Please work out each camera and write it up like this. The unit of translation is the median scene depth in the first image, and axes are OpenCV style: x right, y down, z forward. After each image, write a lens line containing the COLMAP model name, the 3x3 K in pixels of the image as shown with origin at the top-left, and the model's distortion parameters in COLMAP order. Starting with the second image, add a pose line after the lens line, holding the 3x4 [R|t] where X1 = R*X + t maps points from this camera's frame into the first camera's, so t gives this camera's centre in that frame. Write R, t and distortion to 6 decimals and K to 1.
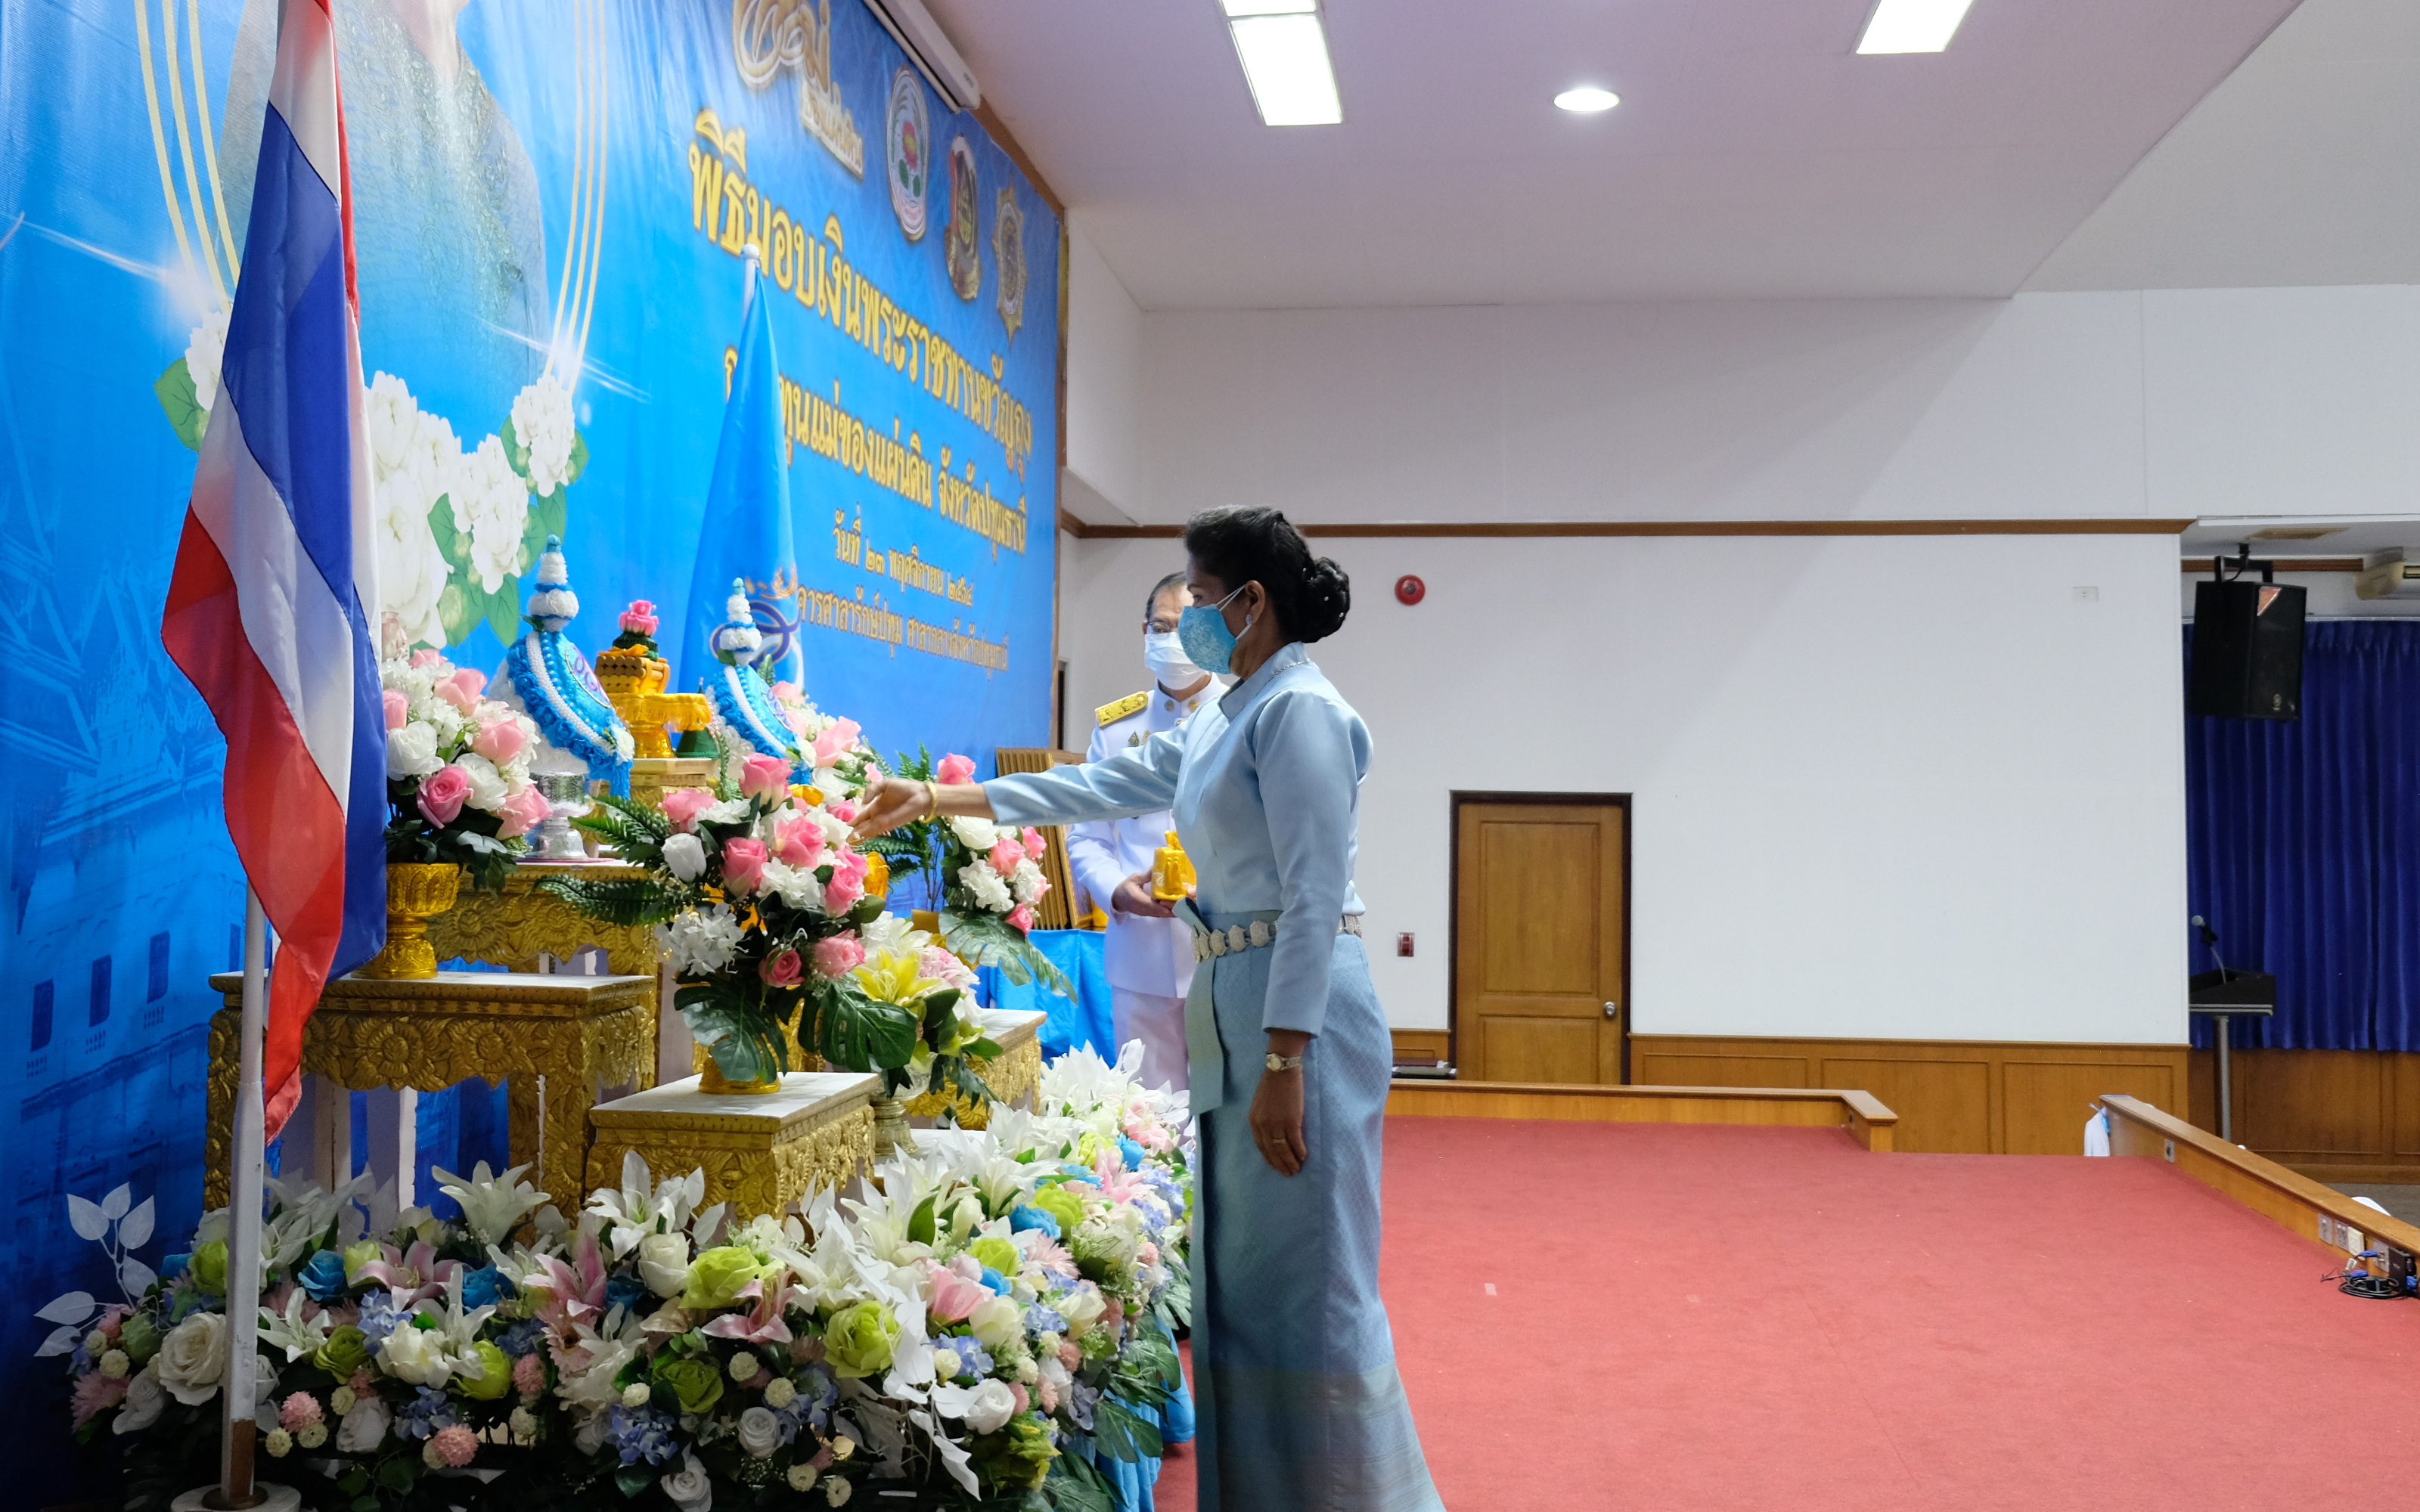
lens RADIAL K [[2742.1, 0, 1207.6], [0, 2742.1, 754.6], [0, 0, 1]] dist [-0.043564, 0.000000]
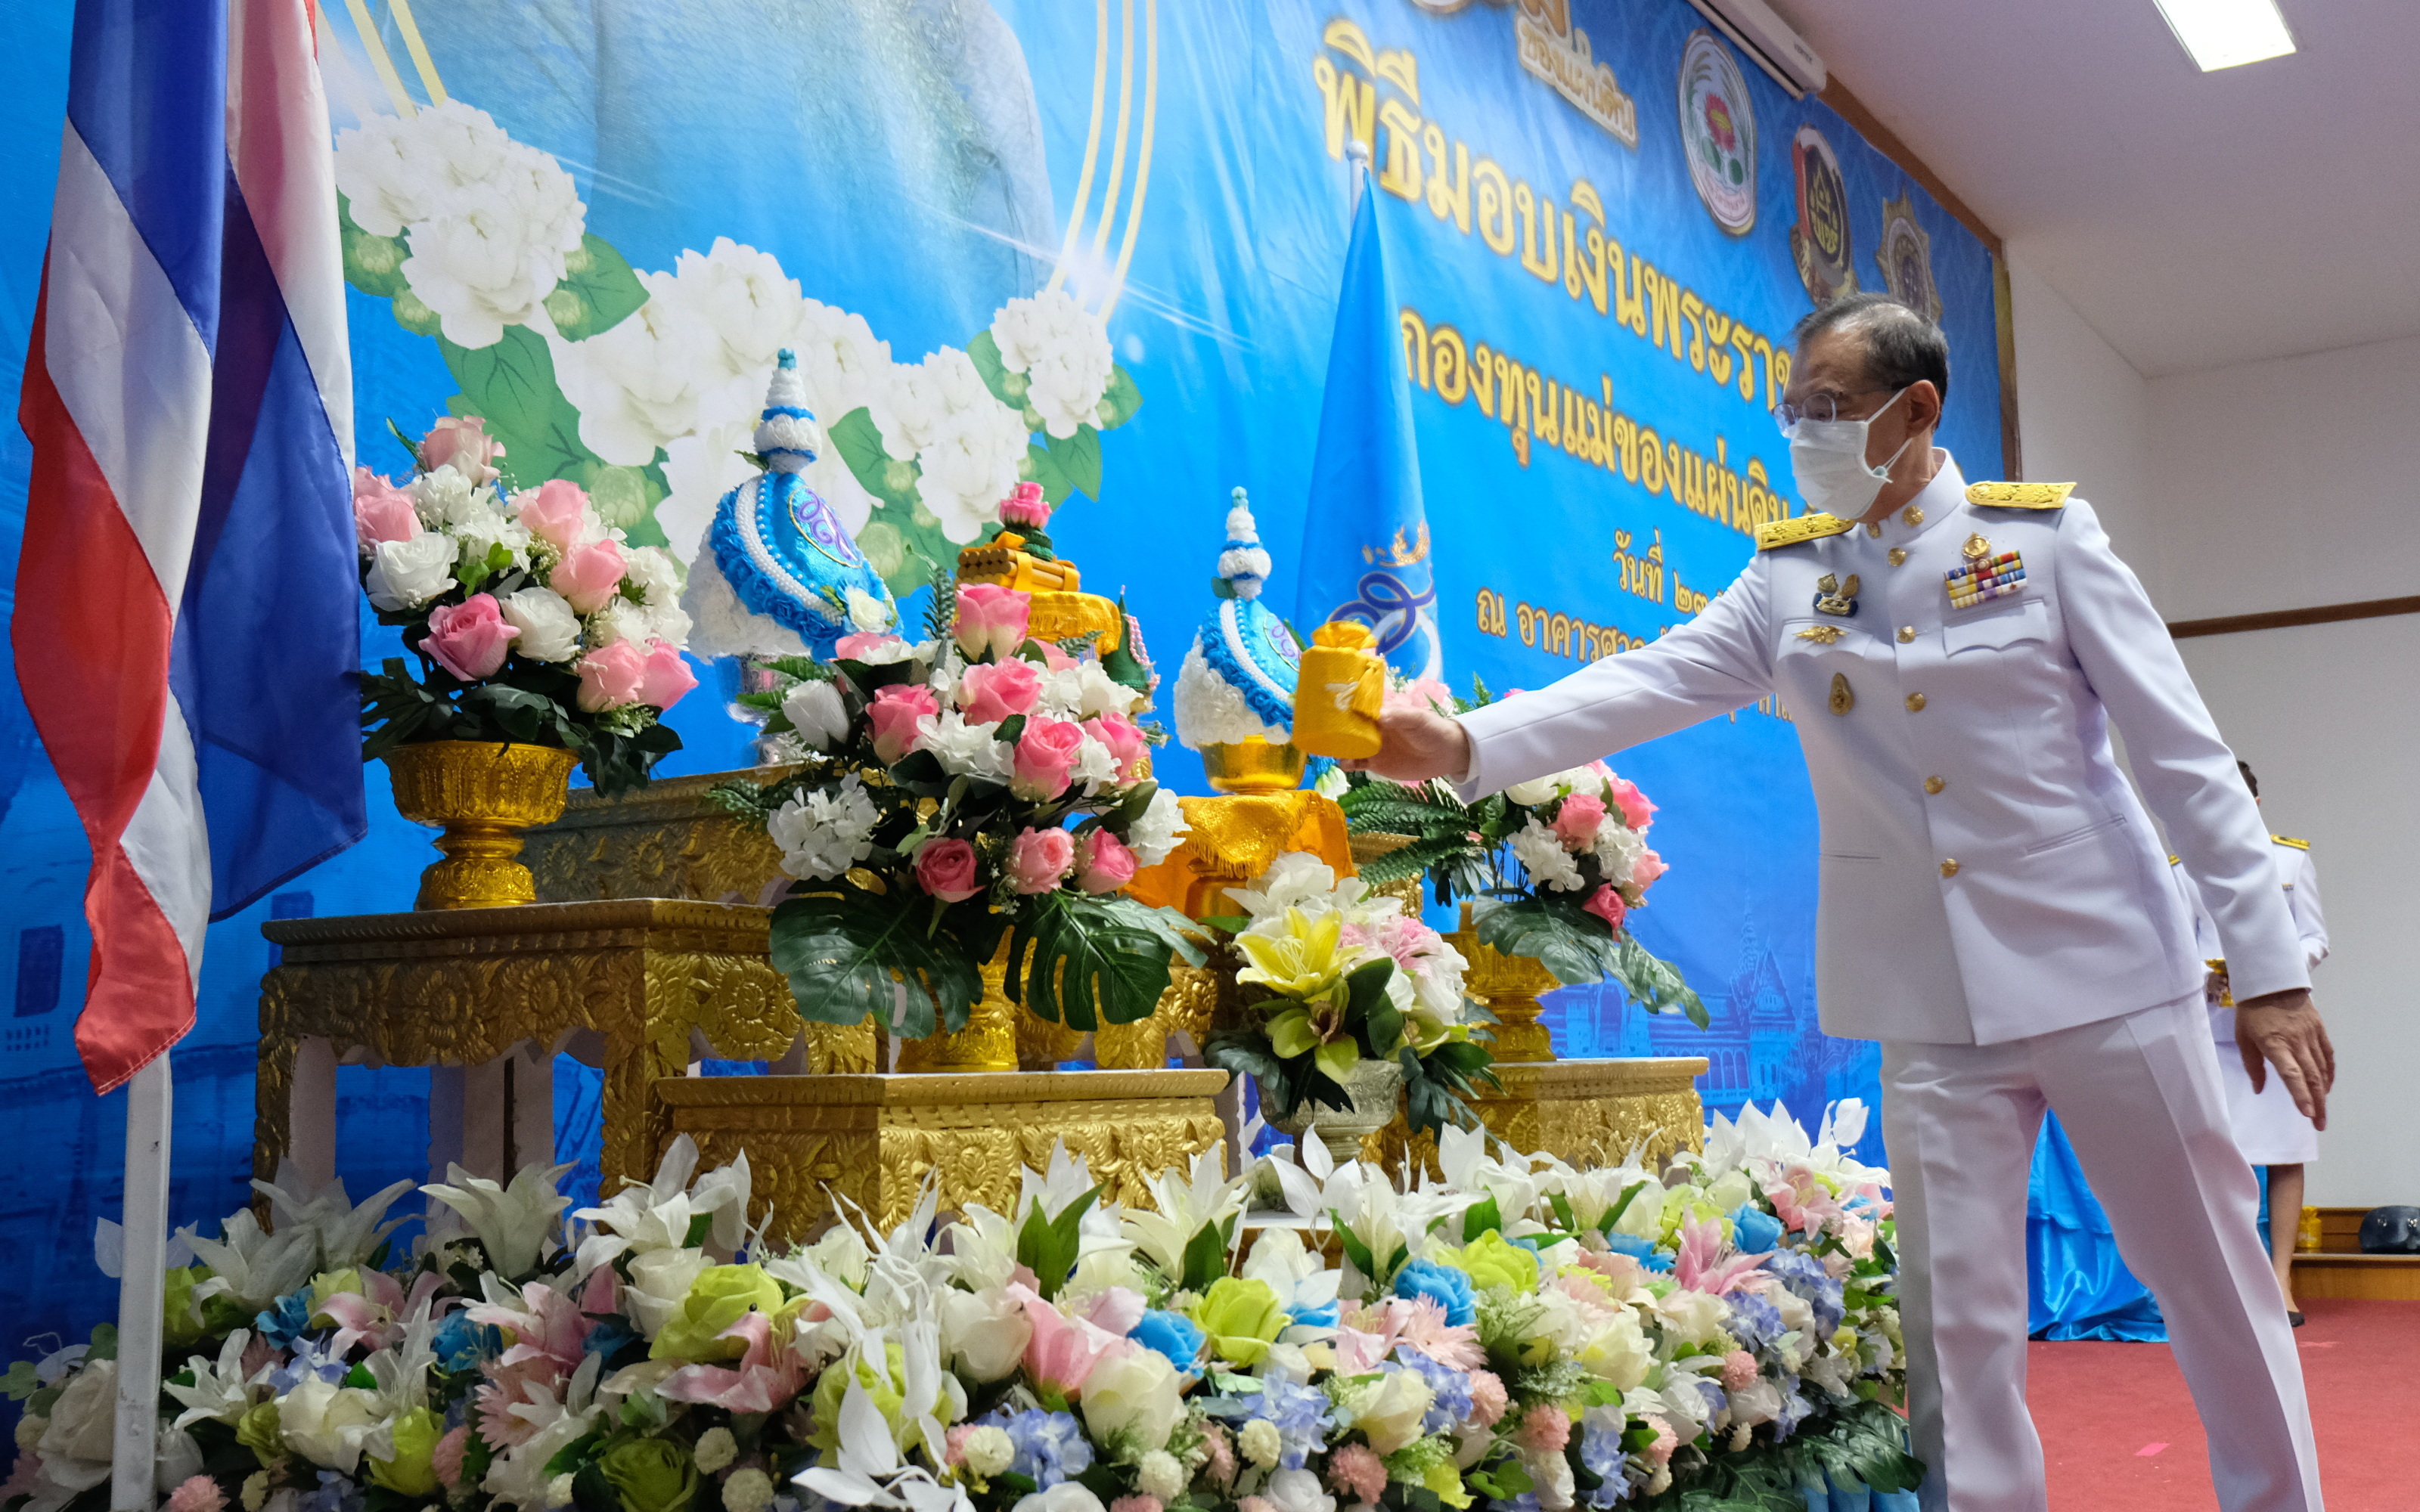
lens RADIAL K [[2742.1, 0, 1213.8], [0, 2742.1, 754.2], [0, 0, 1]] dist [-0.043564, 0.000000]
pose [[0.912753, -0.076811, -0.401227, 0.121525], [0.039517, 0.994160, -0.100424, 0.084863], [0.406597, 0.075807, 0.910457, 0.299083]]
